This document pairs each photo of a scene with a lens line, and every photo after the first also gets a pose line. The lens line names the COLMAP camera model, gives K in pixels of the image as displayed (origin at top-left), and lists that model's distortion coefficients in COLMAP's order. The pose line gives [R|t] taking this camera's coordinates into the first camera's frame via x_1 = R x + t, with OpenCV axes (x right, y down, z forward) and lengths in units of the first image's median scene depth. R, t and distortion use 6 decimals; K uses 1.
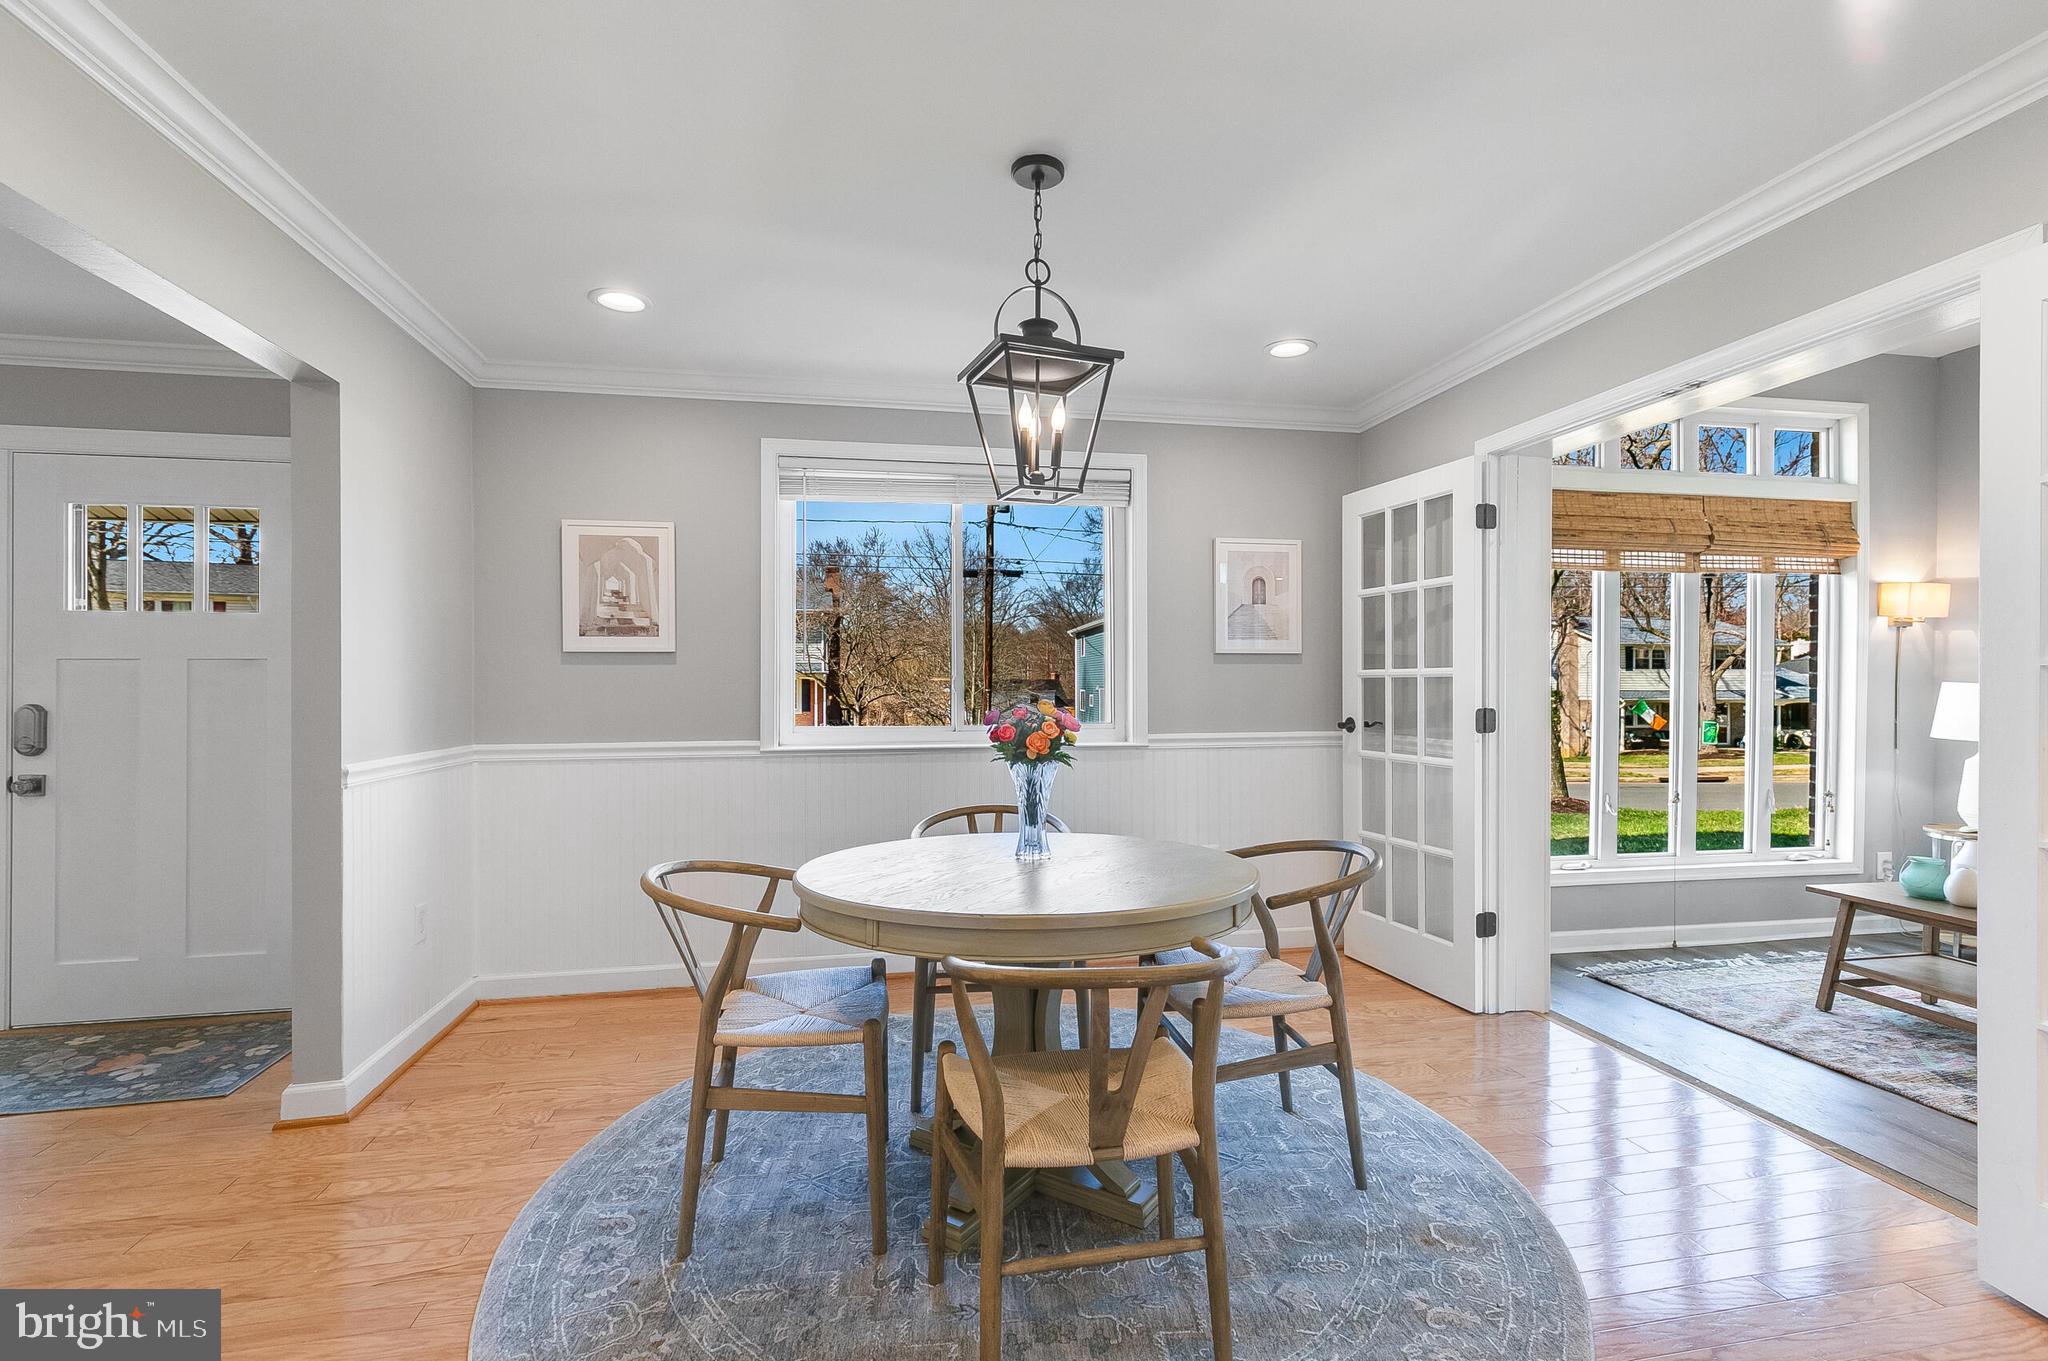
lens RADIAL K [[913.1, 0, 1021.9], [0, 913.1, 684.5], [0, 0, 1]] dist [0.012142, -0.005697]
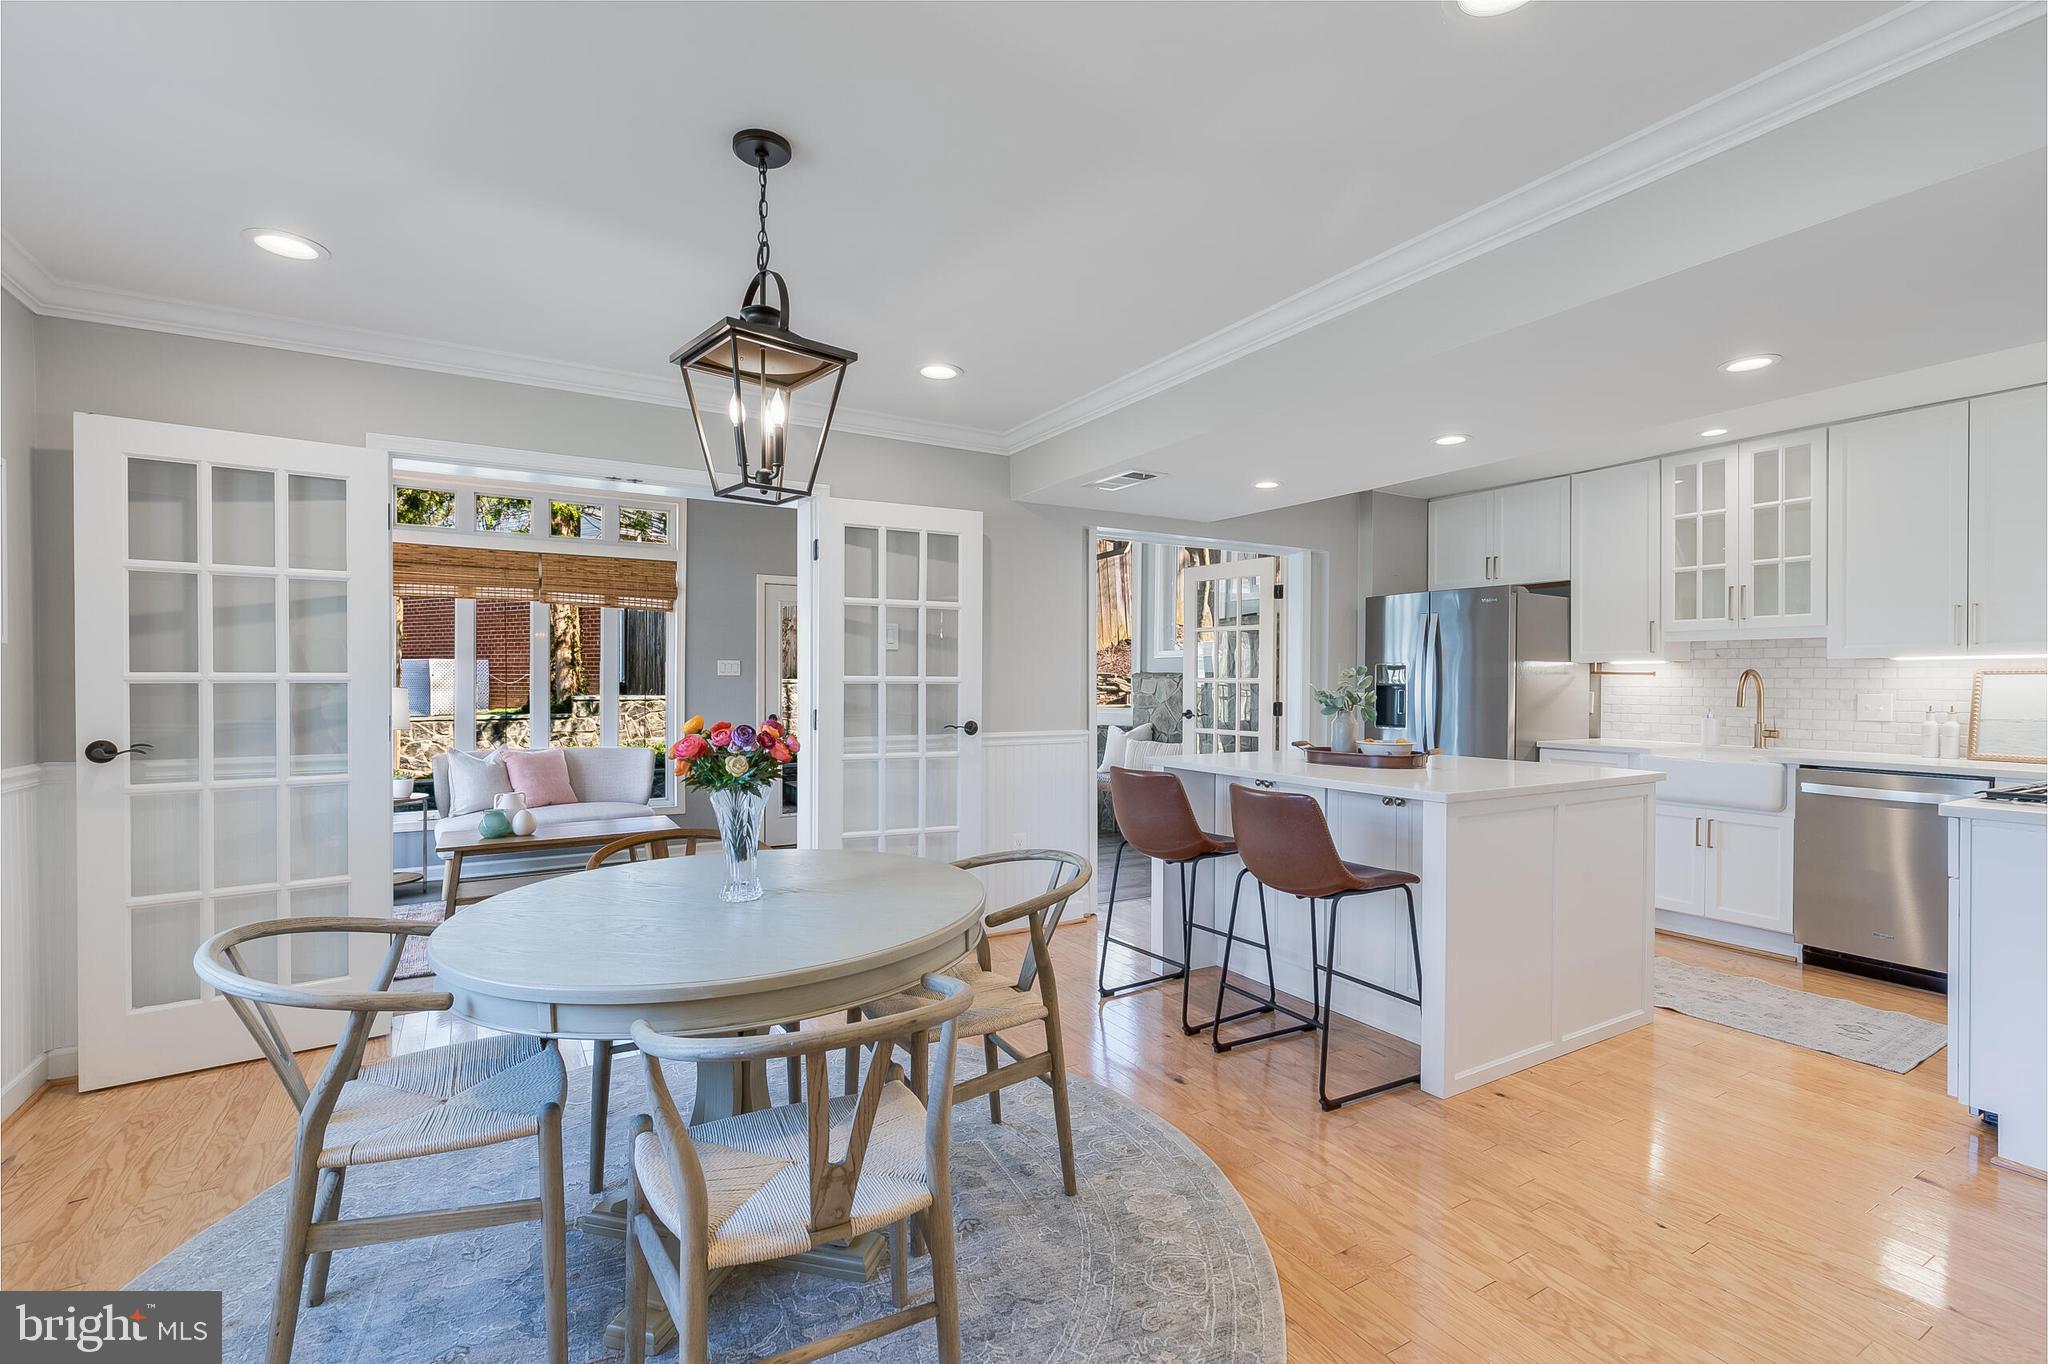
lens RADIAL K [[913.1, 0, 1021.9], [0, 913.1, 686.0], [0, 0, 1]] dist [0.012142, -0.005697]
pose [[-0.330243, -0.005011, 0.943882, -0.575670], [0.000045, 0.999986, 0.005325, -0.010054], [-0.943896, 0.001801, -0.330239, 0.641259]]
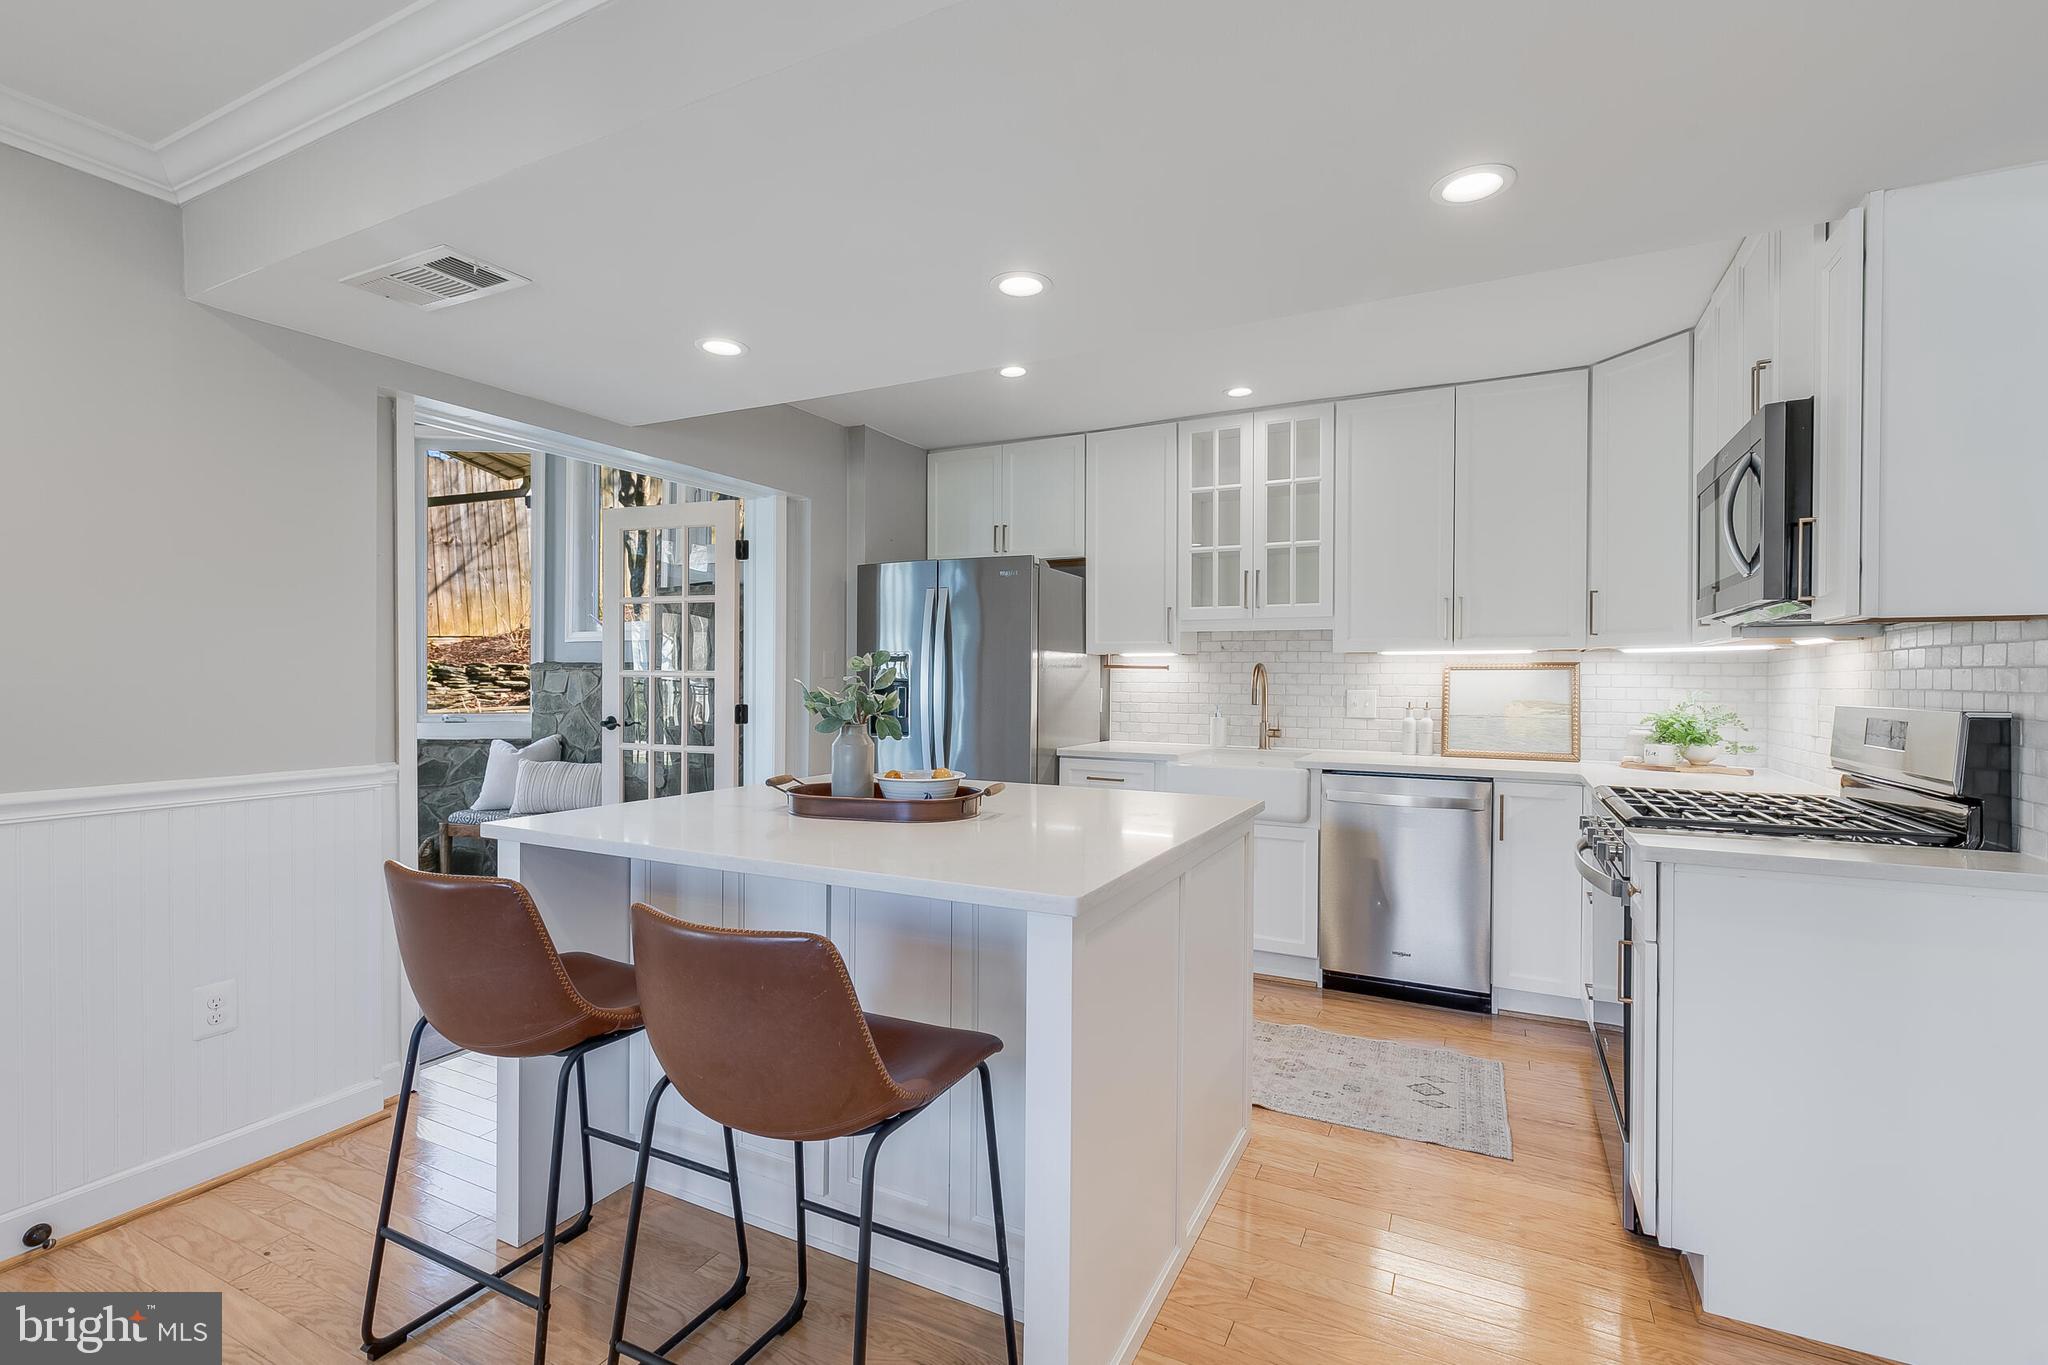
lens RADIAL K [[928.5, 0, 1012.8], [0, 928.5, 684.3], [0, 0, 1]] dist [0.003030, 0.000224]
pose [[-0.779980, -0.007635, 0.625758, -0.201606], [-0.002049, 0.999951, 0.009646, -0.010504], [-0.625801, 0.006242, -0.779958, 0.380926]]
